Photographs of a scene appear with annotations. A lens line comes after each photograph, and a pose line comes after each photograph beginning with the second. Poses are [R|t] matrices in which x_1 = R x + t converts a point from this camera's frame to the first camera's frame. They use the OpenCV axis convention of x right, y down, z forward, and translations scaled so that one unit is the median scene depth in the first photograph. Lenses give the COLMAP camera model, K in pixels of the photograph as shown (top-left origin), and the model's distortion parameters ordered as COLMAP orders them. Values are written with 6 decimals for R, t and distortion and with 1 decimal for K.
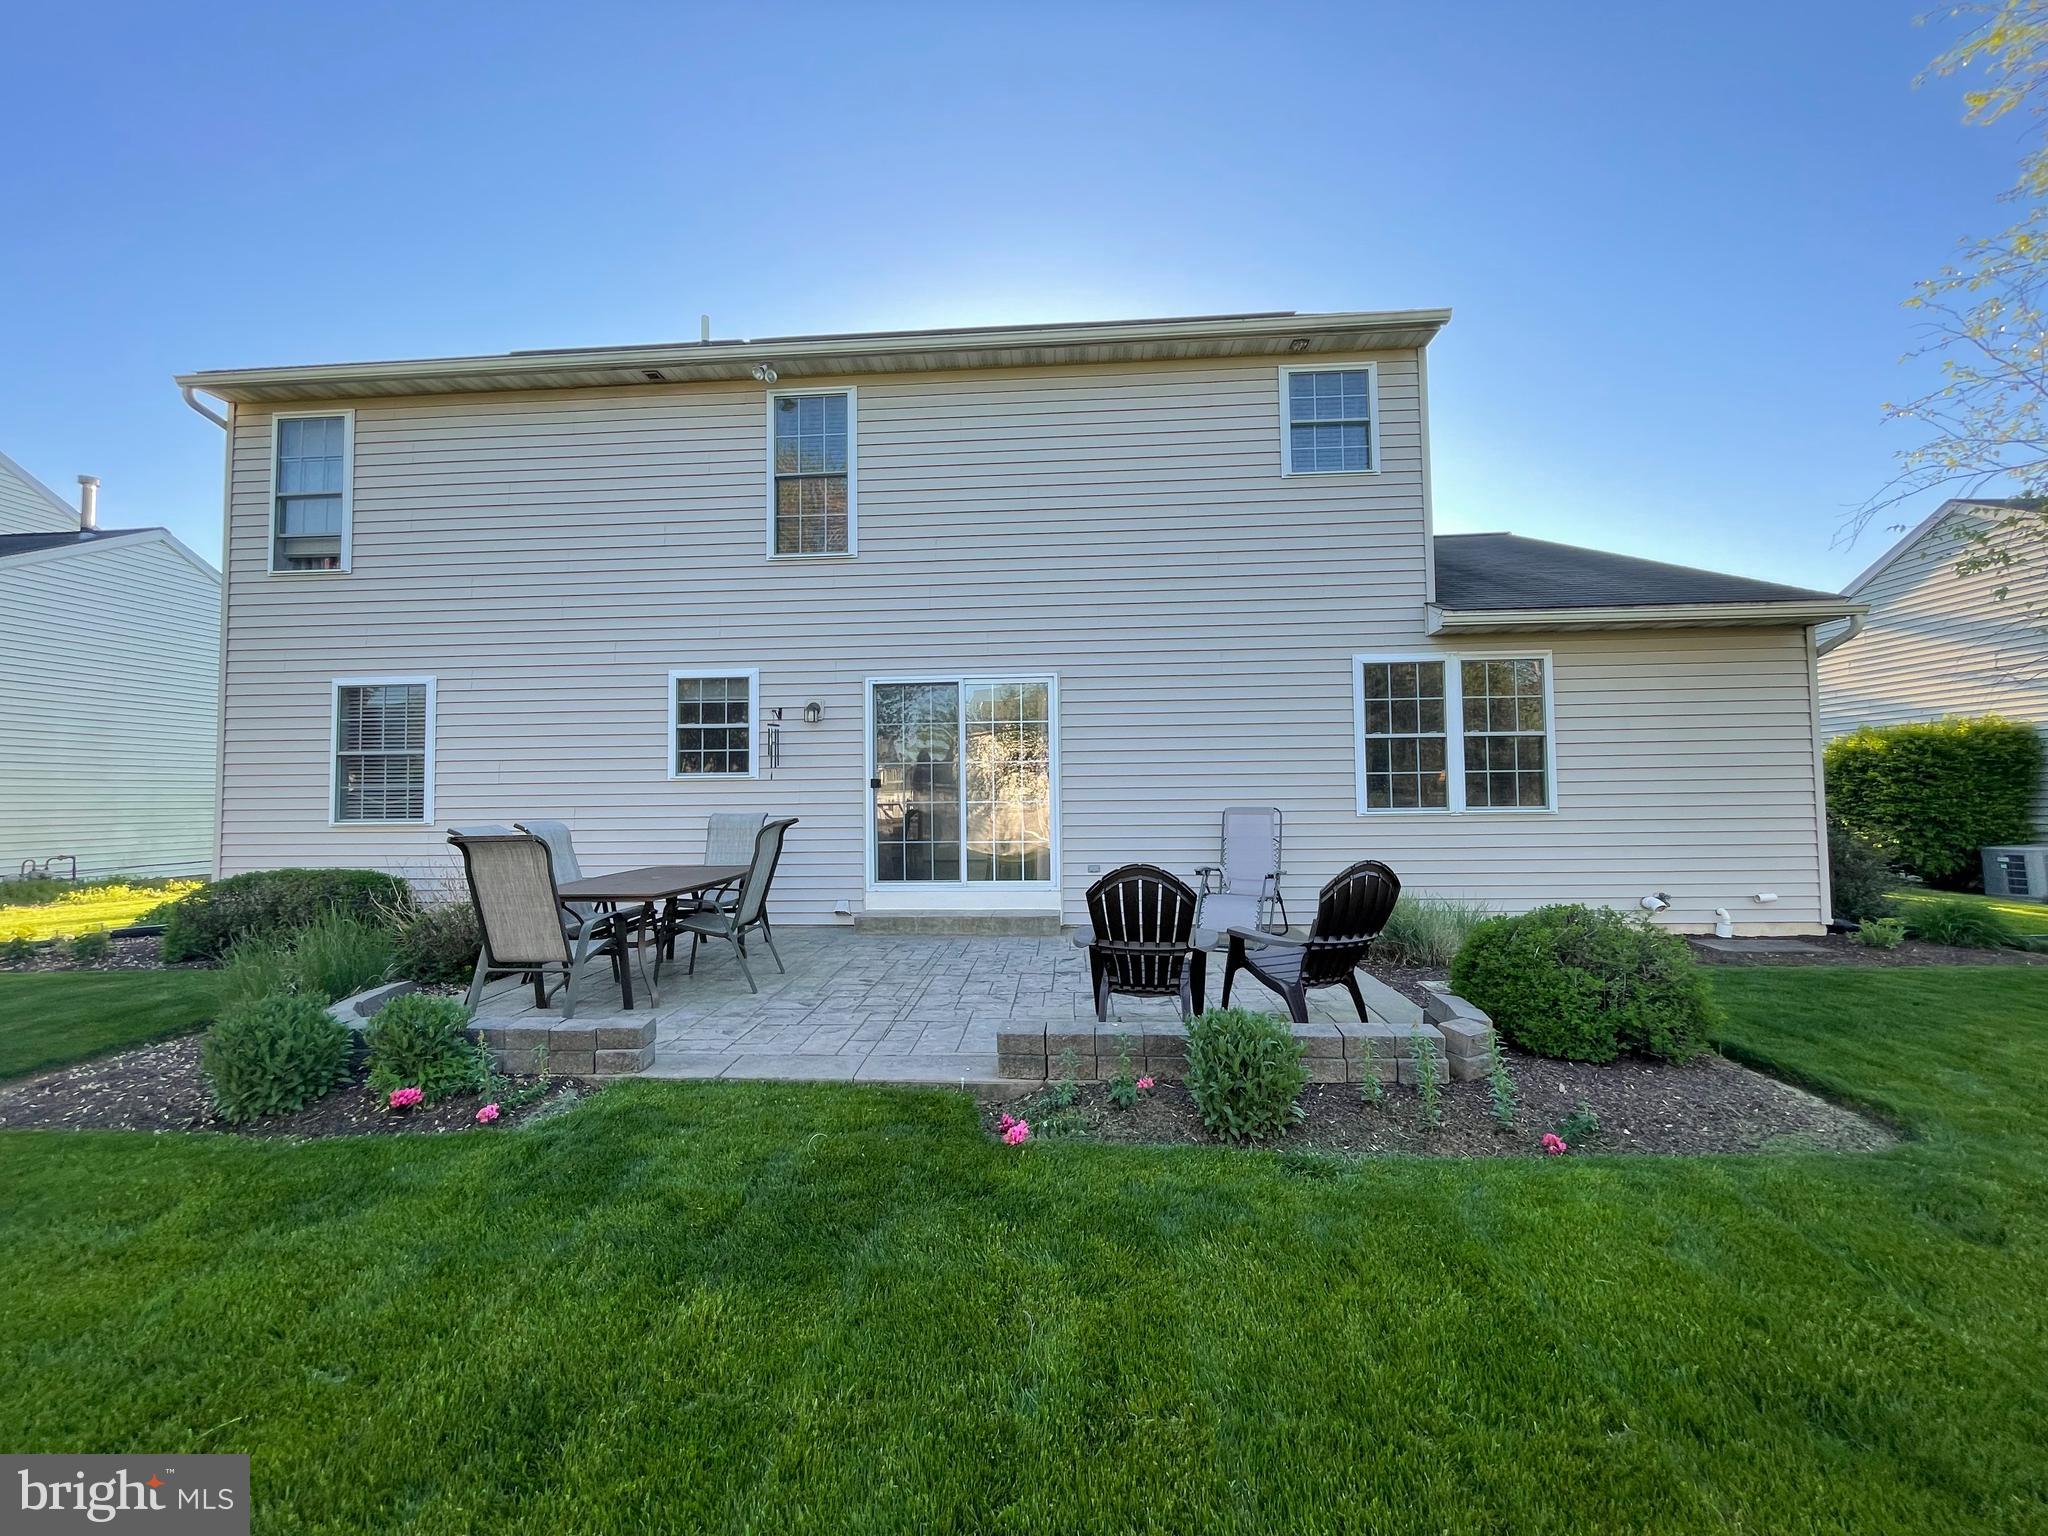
lens RADIAL K [[832.5, 0, 1025.0], [0, 832.5, 757.5], [0, 0, 1]] dist [-0.001141, -0.000435]
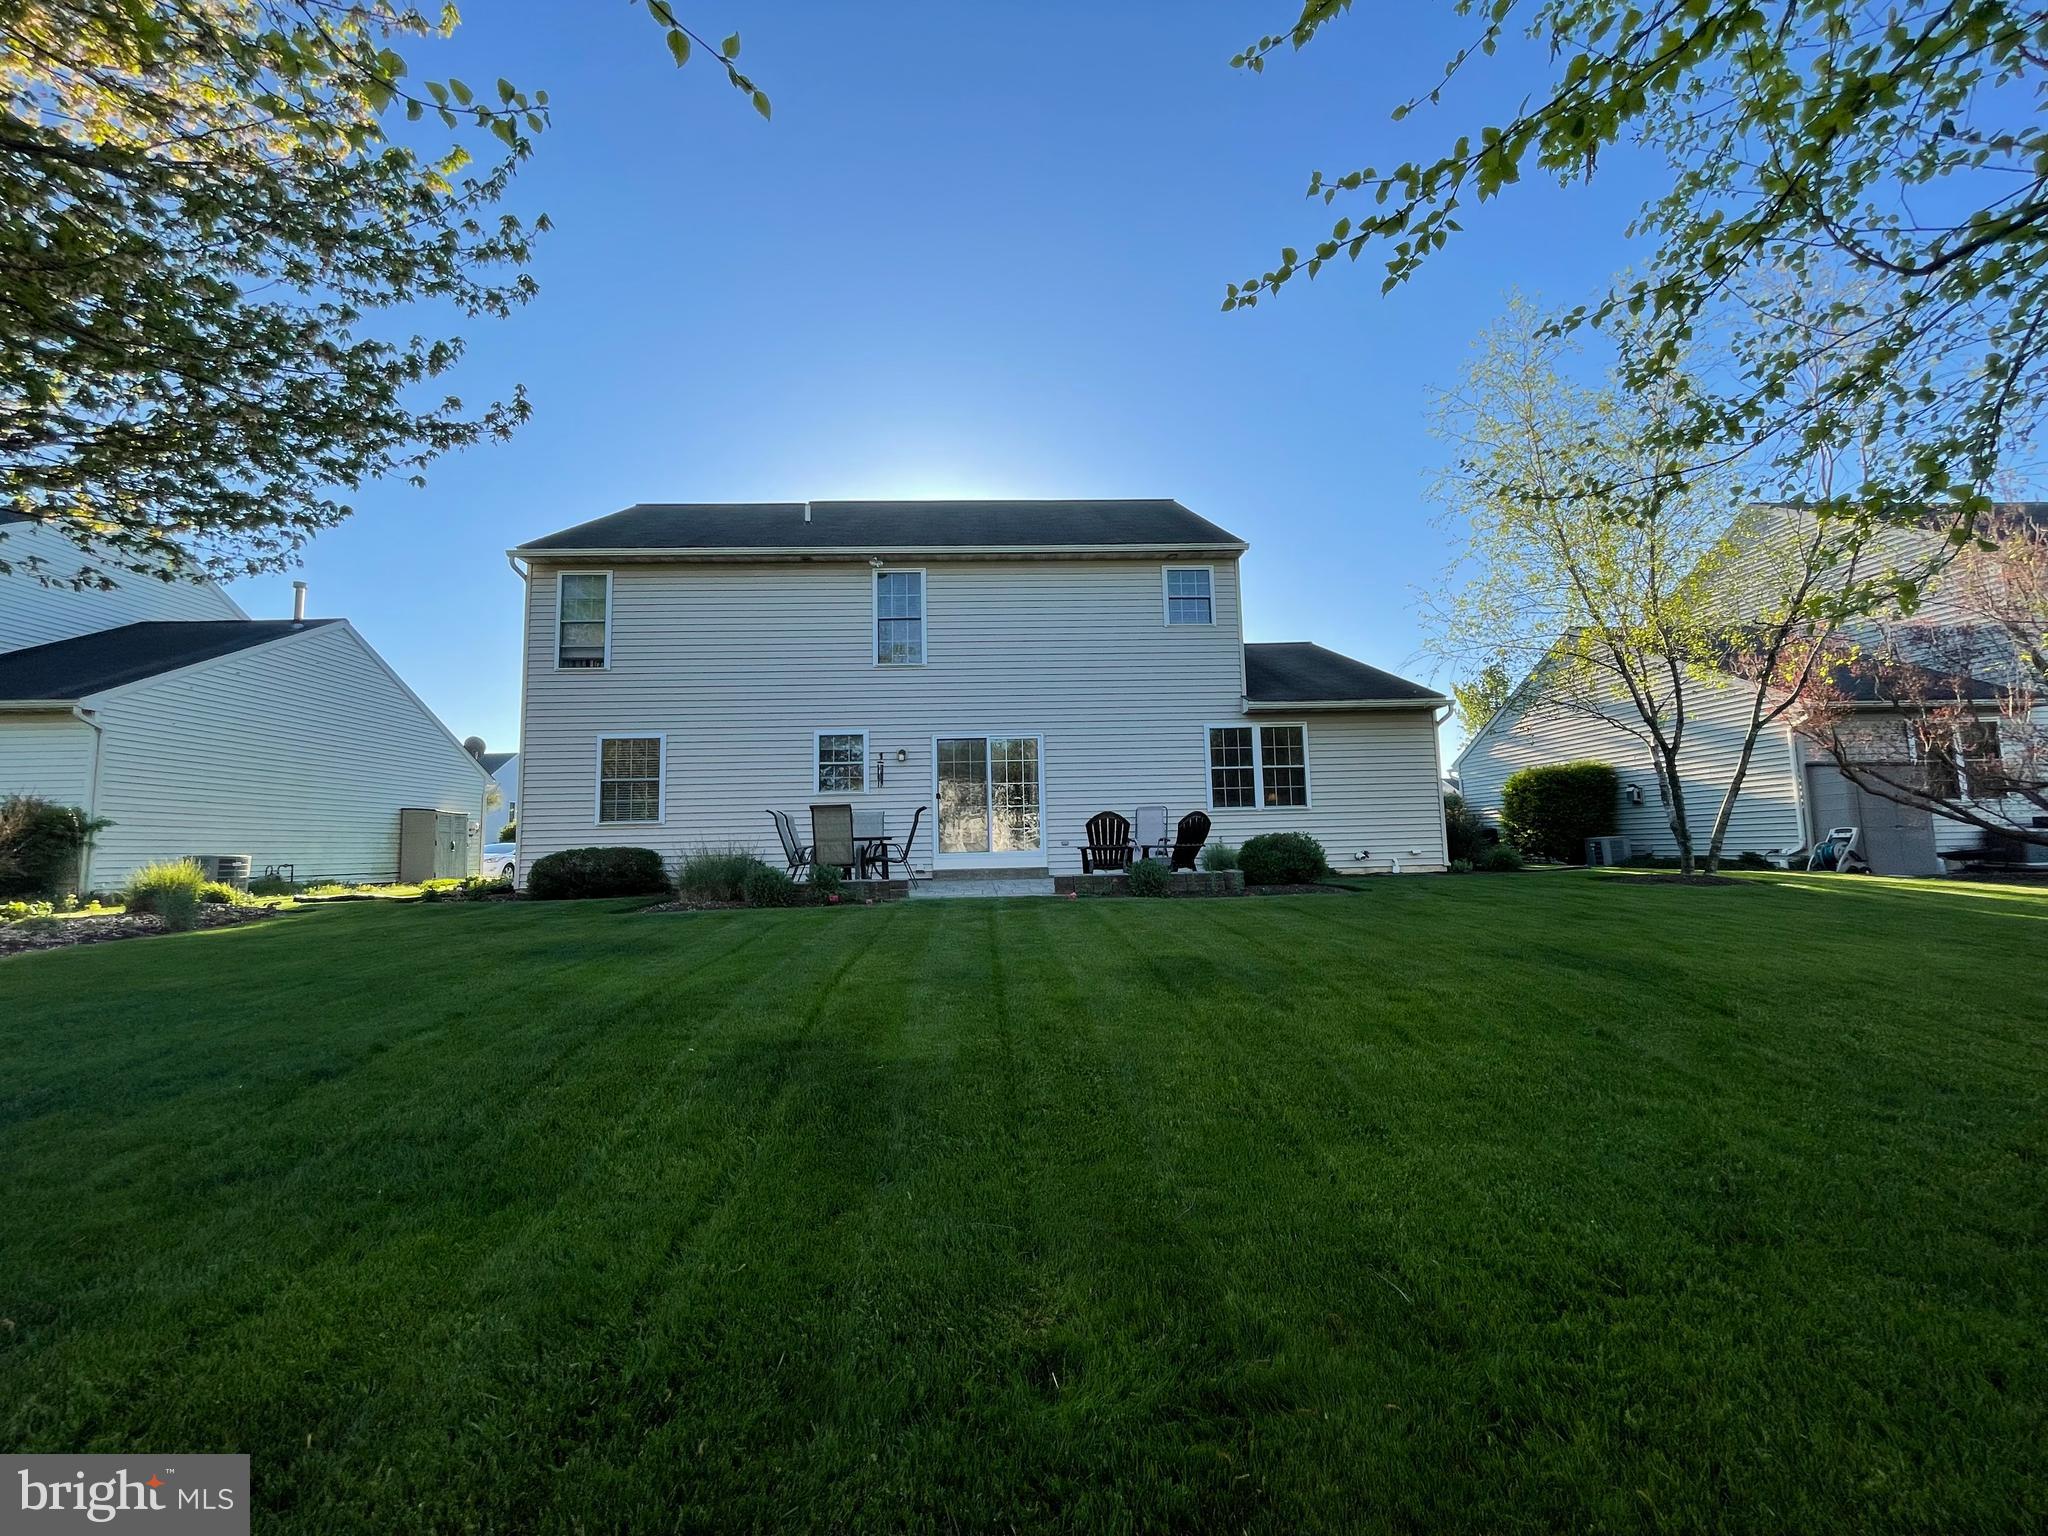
lens RADIAL K [[832.5, 0, 1025.0], [0, 832.5, 757.5], [0, 0, 1]] dist [-0.001141, -0.000435]
pose [[0.993436, 0.000025, 0.114393, -0.203178], [0.007198, 0.998005, -0.062728, 0.061938], [-0.114166, 0.063140, 0.991453, -0.754101]]
